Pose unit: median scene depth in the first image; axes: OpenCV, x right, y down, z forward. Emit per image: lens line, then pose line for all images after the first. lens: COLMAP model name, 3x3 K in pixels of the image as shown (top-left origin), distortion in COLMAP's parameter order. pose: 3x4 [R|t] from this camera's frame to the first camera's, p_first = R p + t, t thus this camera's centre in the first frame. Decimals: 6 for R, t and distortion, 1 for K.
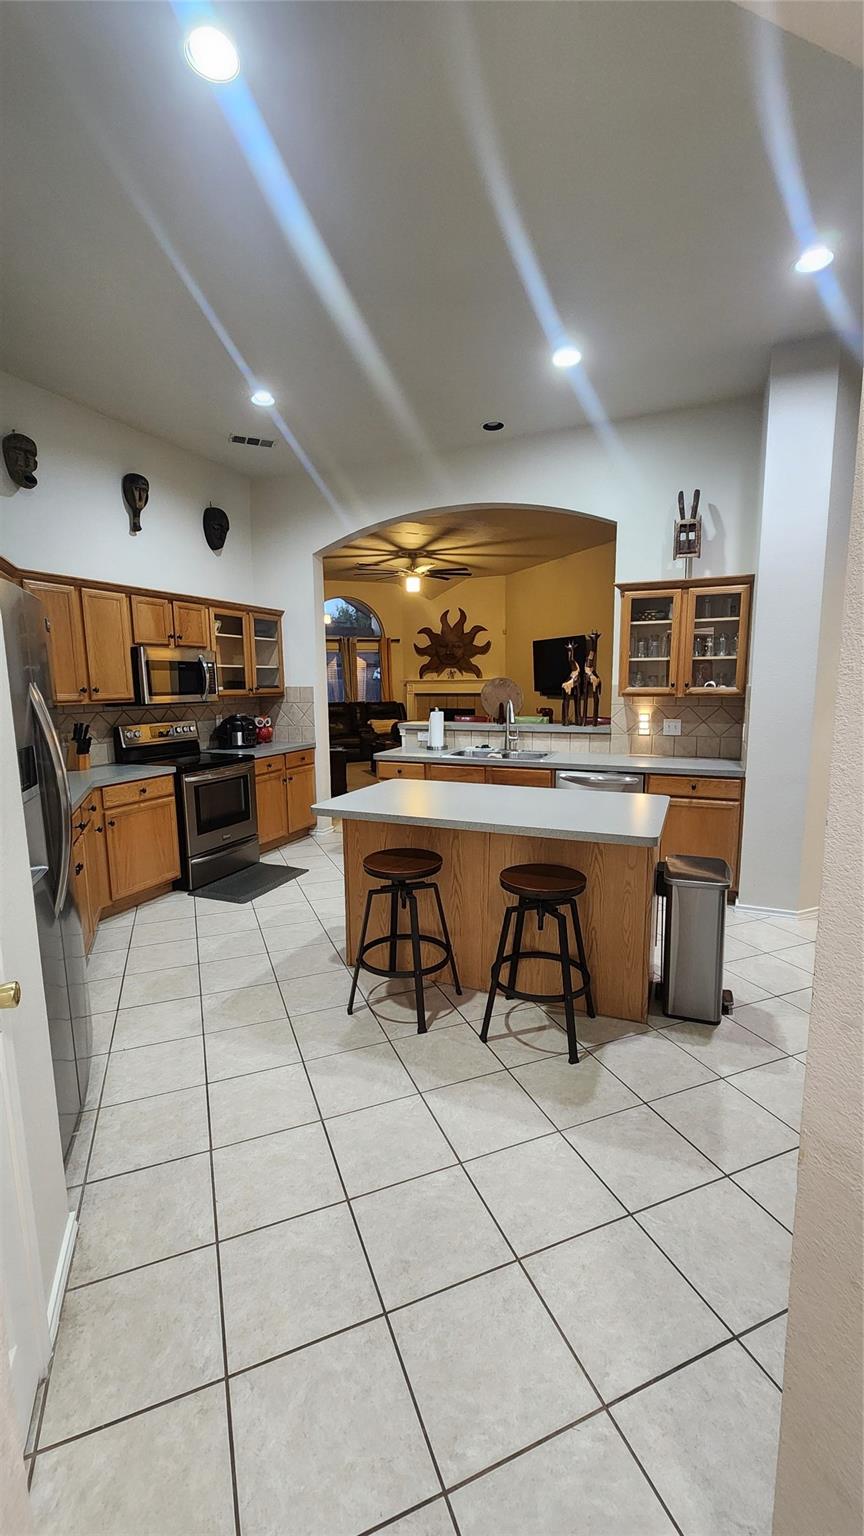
lens RADIAL K [[614.0, 0, 427.1], [0, 614.0, 773.8], [0, 0, 1]] dist [-0.000951, -0.000033]
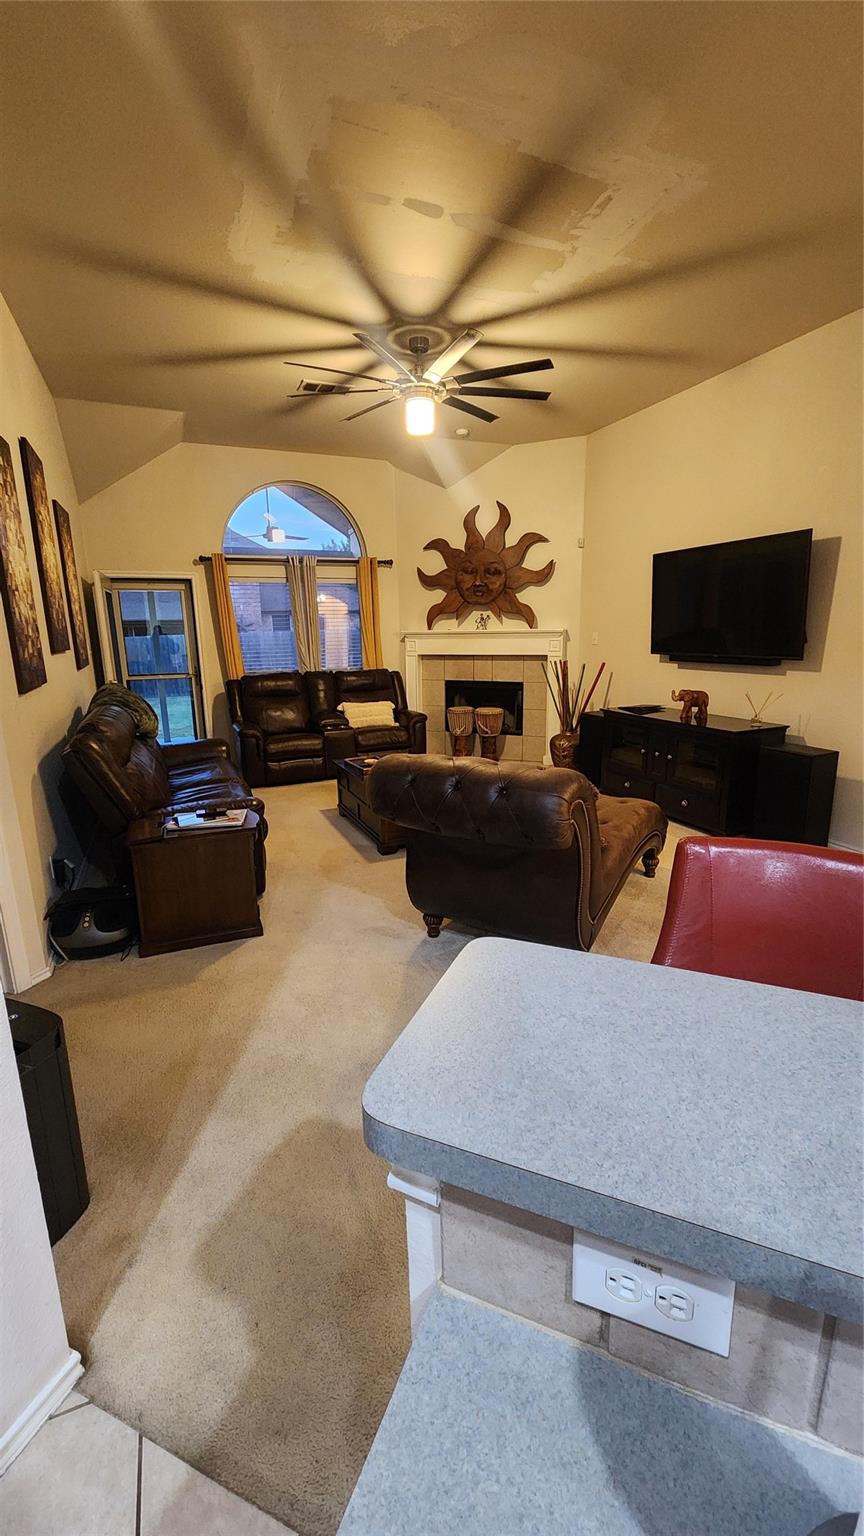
lens RADIAL K [[614.0, 0, 432.6], [0, 614.0, 766.6], [0, 0, 1]] dist [-0.000951, -0.000033]
pose [[0.999853, -0.009231, 0.014463, -0.017462], [0.008247, 0.997738, 0.066712, -0.065223], [-0.015046, -0.066583, 0.997667, 0.418764]]
